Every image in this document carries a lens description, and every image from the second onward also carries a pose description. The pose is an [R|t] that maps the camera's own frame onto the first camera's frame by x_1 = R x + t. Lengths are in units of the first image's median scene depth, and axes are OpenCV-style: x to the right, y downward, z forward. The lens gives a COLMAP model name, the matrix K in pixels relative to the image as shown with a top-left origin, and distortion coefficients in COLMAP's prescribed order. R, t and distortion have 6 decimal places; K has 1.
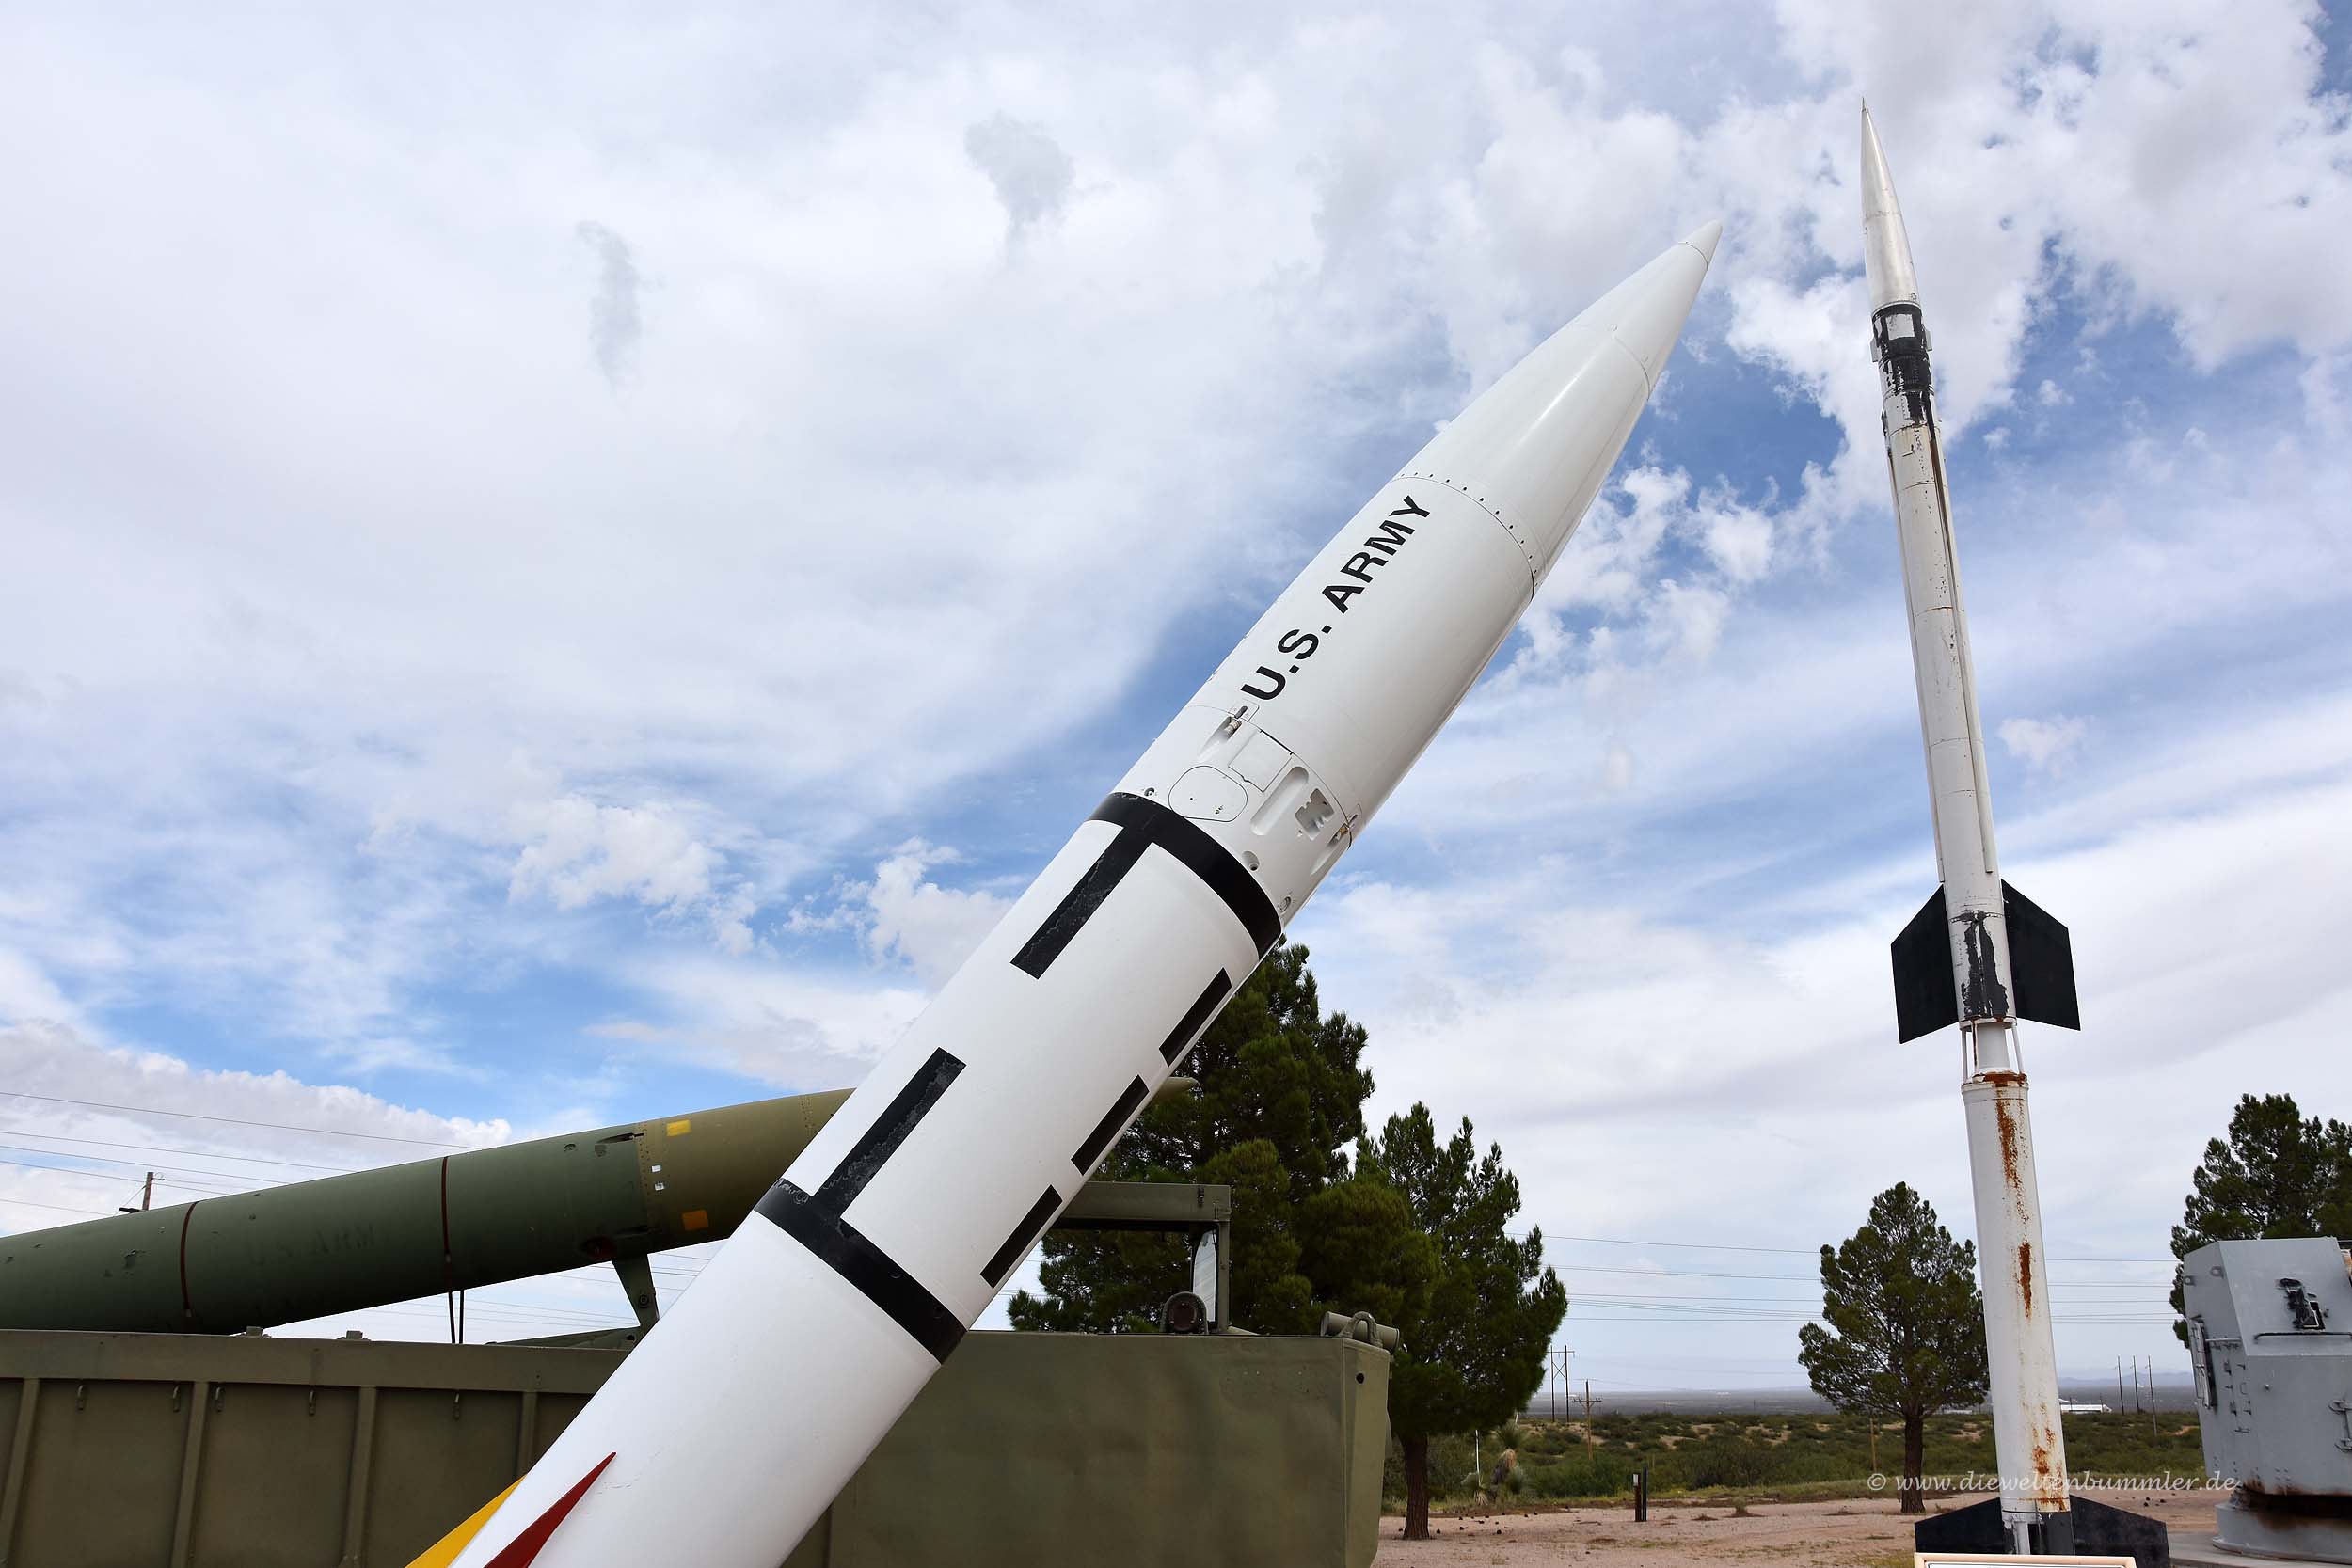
lens RADIAL K [[1769.7, 0, 1176.0], [0, 1769.7, 784.0], [0, 0, 1]] dist [-0.191496, 0.115018]
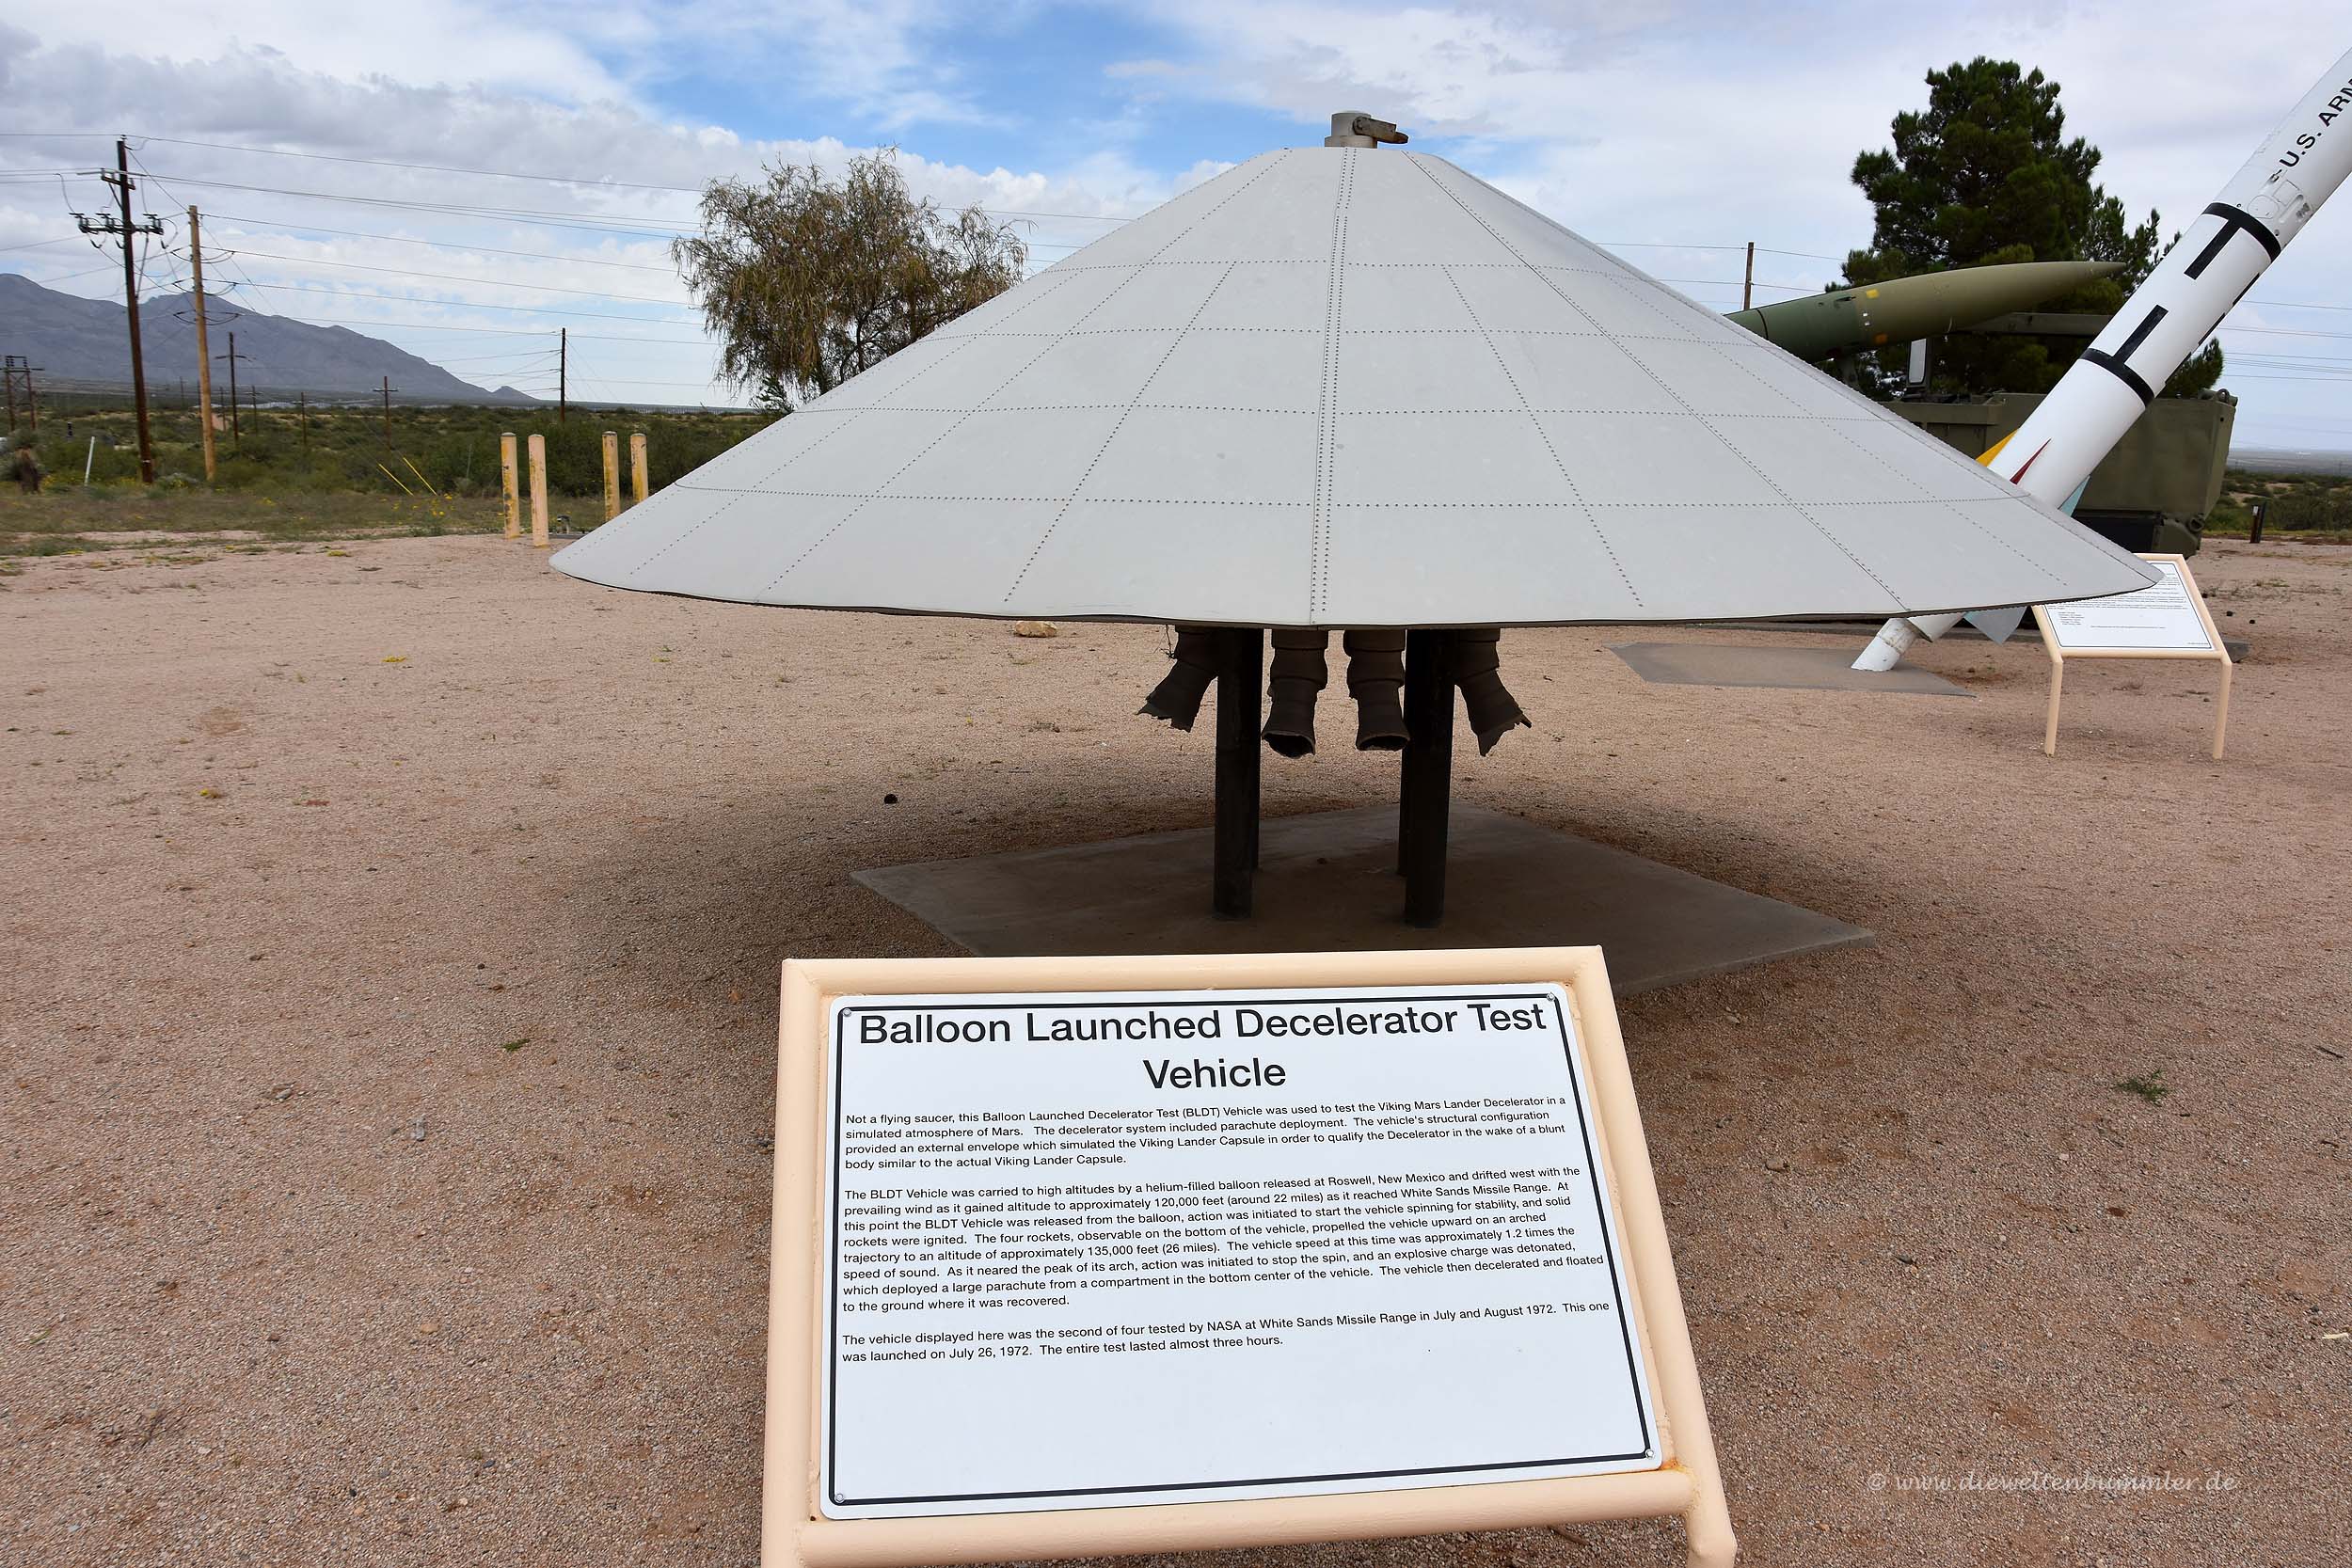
lens RADIAL K [[1939.1, 0, 1176.0], [0, 1939.1, 784.0], [0, 0, 1]] dist [-0.149794, 0.148016]
pose [[0.972401, 0.051361, -0.227594, -0.177912], [0.068867, 0.868826, 0.490305, -0.146022], [0.222922, -0.492446, 0.841310, -0.436921]]
